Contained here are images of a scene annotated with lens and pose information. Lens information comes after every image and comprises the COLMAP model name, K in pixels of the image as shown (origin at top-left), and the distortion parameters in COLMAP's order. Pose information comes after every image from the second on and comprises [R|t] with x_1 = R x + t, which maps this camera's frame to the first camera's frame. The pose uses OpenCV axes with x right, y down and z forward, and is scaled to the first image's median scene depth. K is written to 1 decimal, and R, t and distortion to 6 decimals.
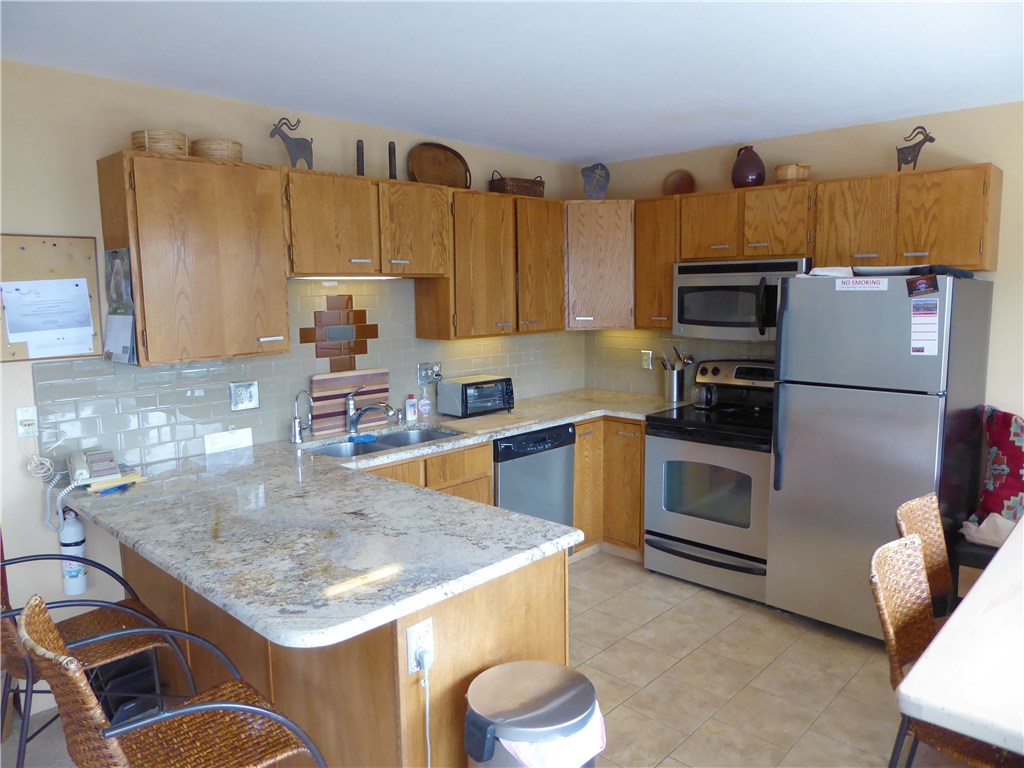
lens RADIAL K [[721.1, 0, 523.0], [0, 721.1, 378.4], [0, 0, 1]] dist [-0.034891, 0.010703]
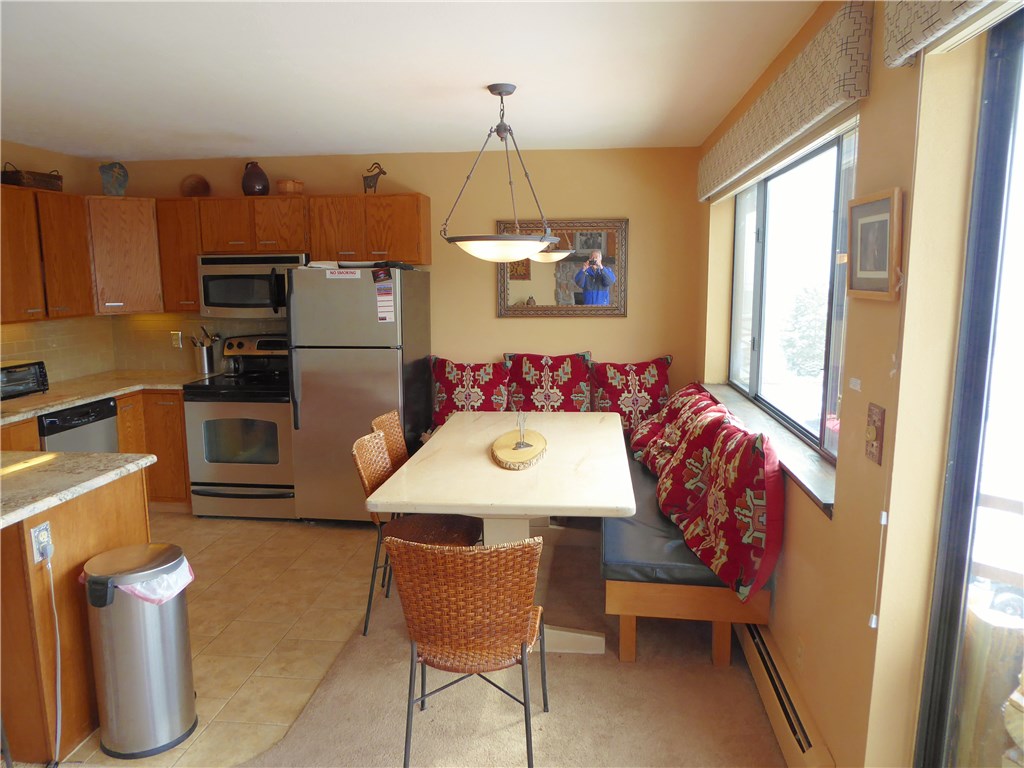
lens RADIAL K [[721.1, 0, 523.0], [0, 721.1, 378.4], [0, 0, 1]] dist [-0.034891, 0.010703]
pose [[0.797579, -0.079332, 0.597974, -0.091693], [0.068658, 0.996811, 0.040669, 0.033966], [-0.599294, 0.008619, 0.800483, -0.291329]]
